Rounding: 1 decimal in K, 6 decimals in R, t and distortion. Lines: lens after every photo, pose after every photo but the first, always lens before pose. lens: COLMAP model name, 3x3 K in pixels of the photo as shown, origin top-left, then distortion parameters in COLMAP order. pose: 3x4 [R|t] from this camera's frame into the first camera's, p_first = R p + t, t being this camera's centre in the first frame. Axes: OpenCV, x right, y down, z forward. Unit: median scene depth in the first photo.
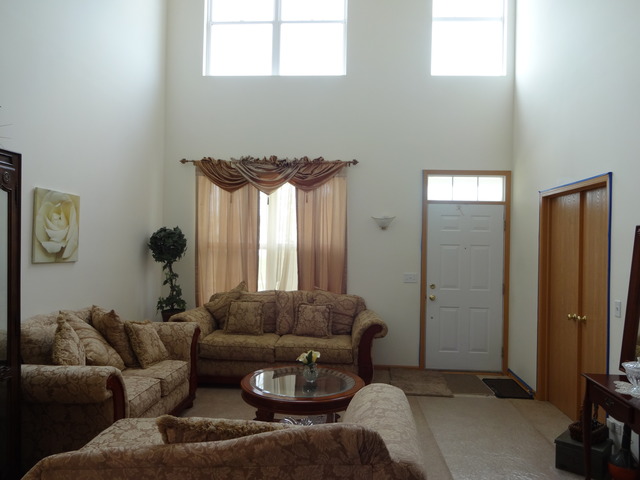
lens RADIAL K [[474.1, 0, 318.7], [0, 474.1, 236.2], [0, 0, 1]] dist [-0.002427, -0.001365]
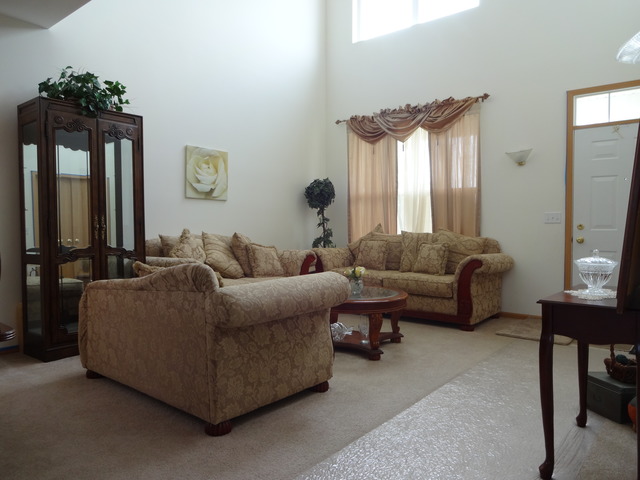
lens RADIAL K [[474.1, 0, 318.7], [0, 474.1, 236.2], [0, 0, 1]] dist [-0.002427, -0.001365]
pose [[0.809423, -0.004120, -0.587211, 0.371421], [0.020833, 0.999547, 0.021704, 0.097584], [0.586856, -0.029801, 0.809143, 0.038178]]
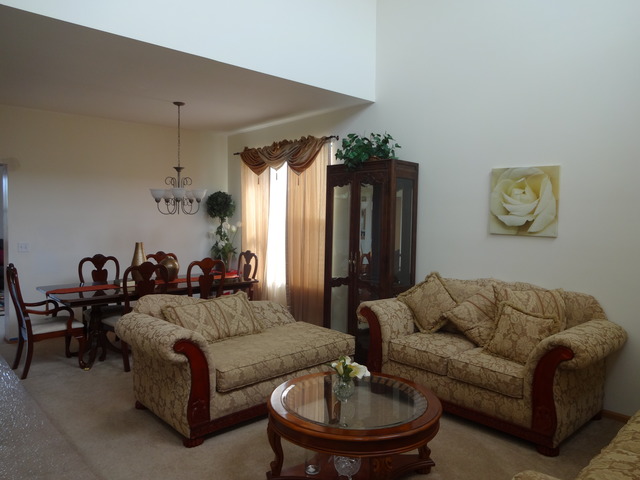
lens RADIAL K [[474.1, 0, 318.7], [0, 474.1, 236.2], [0, 0, 1]] dist [-0.002427, -0.001365]
pose [[-0.692171, 0.009147, -0.721676, 0.350357], [-0.012432, 0.999620, 0.024593, 0.025460], [0.721627, 0.025994, -0.691794, 0.967594]]
